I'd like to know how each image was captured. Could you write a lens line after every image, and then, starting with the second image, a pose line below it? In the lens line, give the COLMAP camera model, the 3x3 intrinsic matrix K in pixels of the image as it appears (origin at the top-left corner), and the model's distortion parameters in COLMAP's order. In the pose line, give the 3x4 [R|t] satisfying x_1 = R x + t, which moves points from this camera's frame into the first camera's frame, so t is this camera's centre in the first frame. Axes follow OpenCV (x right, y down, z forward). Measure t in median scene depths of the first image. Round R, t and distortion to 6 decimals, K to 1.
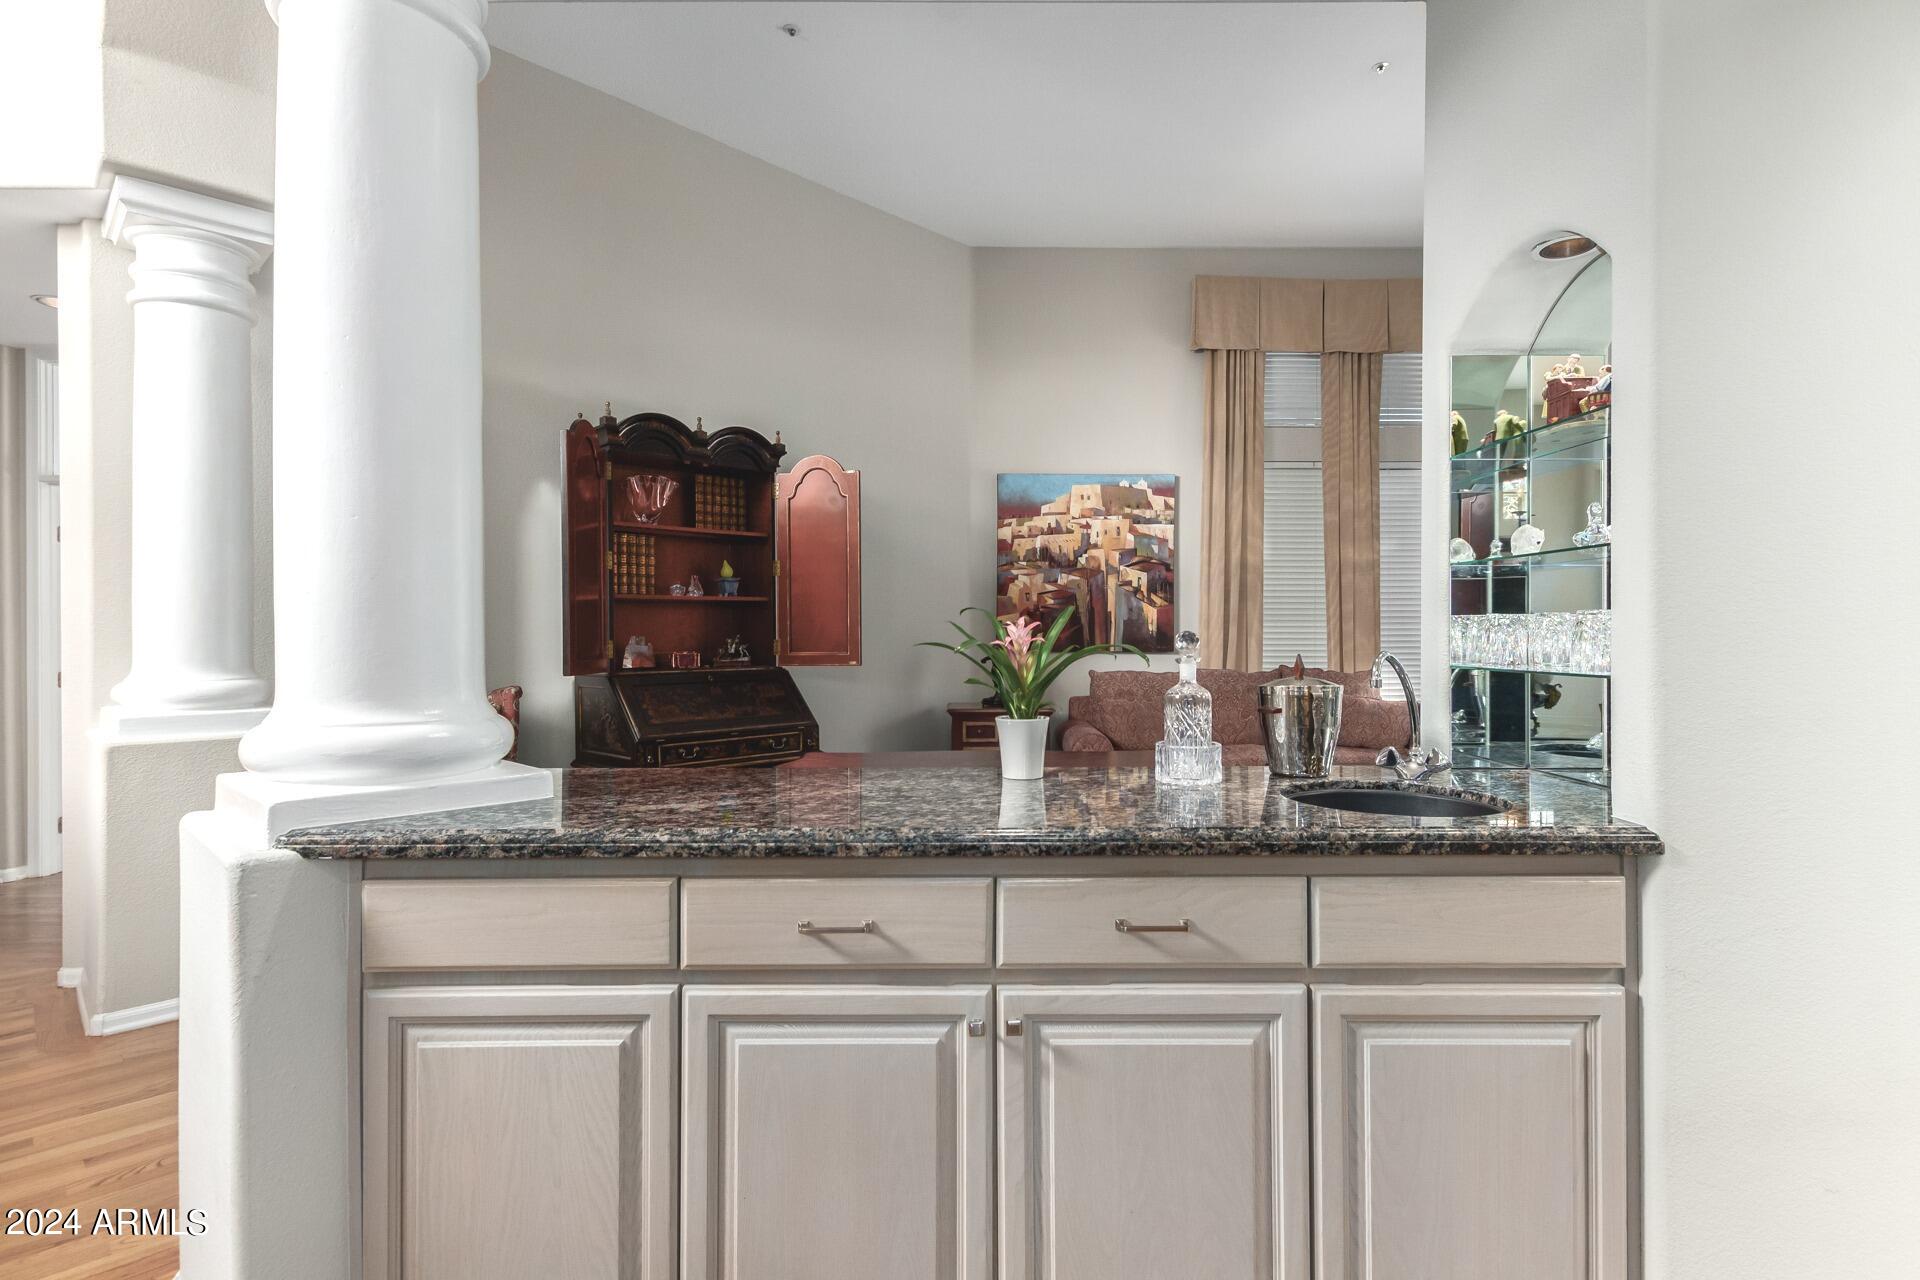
lens RADIAL K [[945.6, 0, 962.5], [0, 945.6, 625.2], [0, 0, 1]] dist [0.003056, 0.000121]
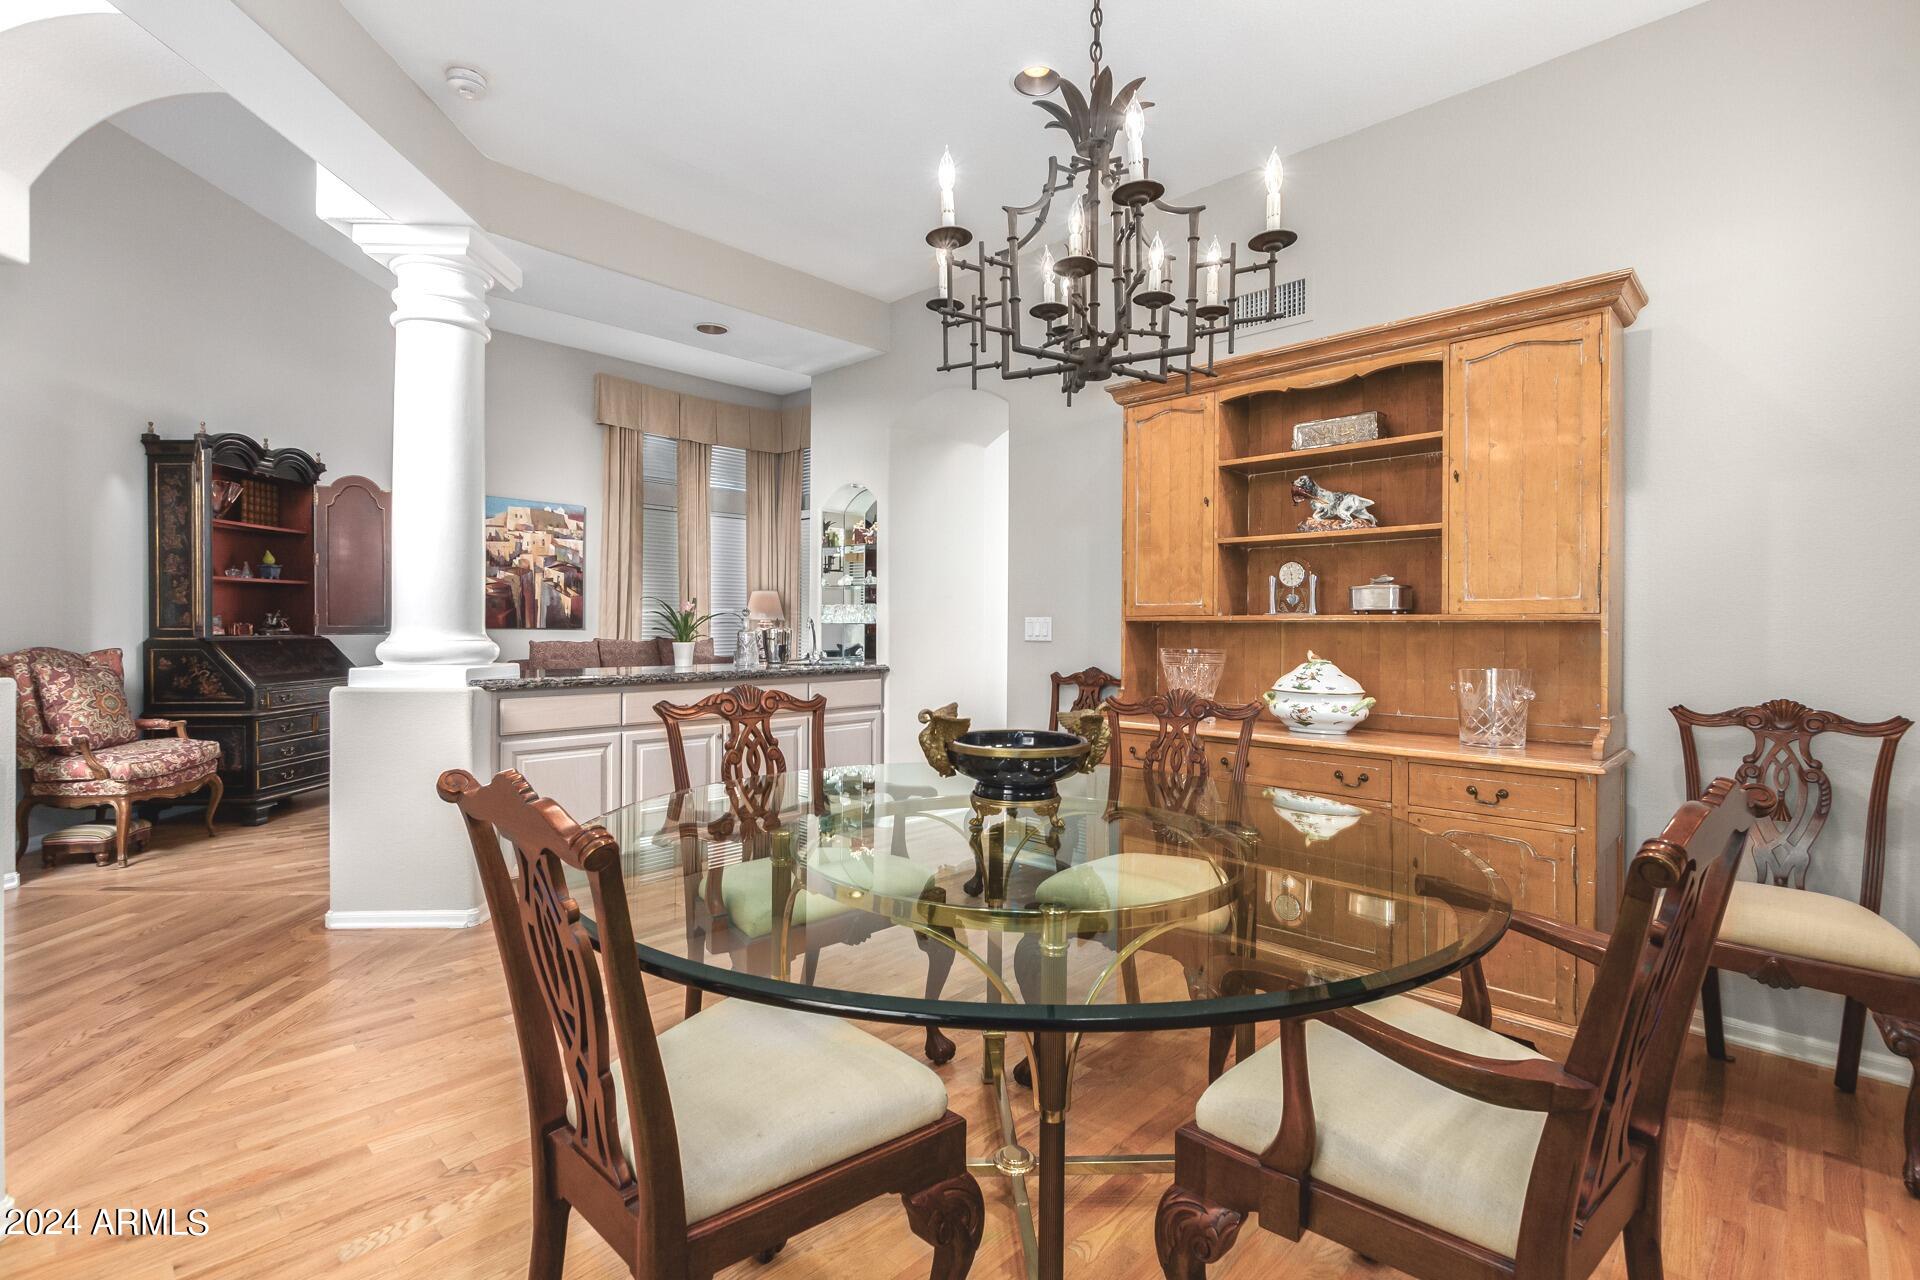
lens RADIAL K [[884.8, 0, 962.2], [0, 884.8, 638.7], [0, 0, 1]] dist [0.007572, -0.000893]
pose [[0.691985, -0.005755, 0.721889, -0.356338], [-0.011200, 0.999762, 0.018707, 0.011954], [-0.721825, -0.021030, 0.691756, -0.363472]]
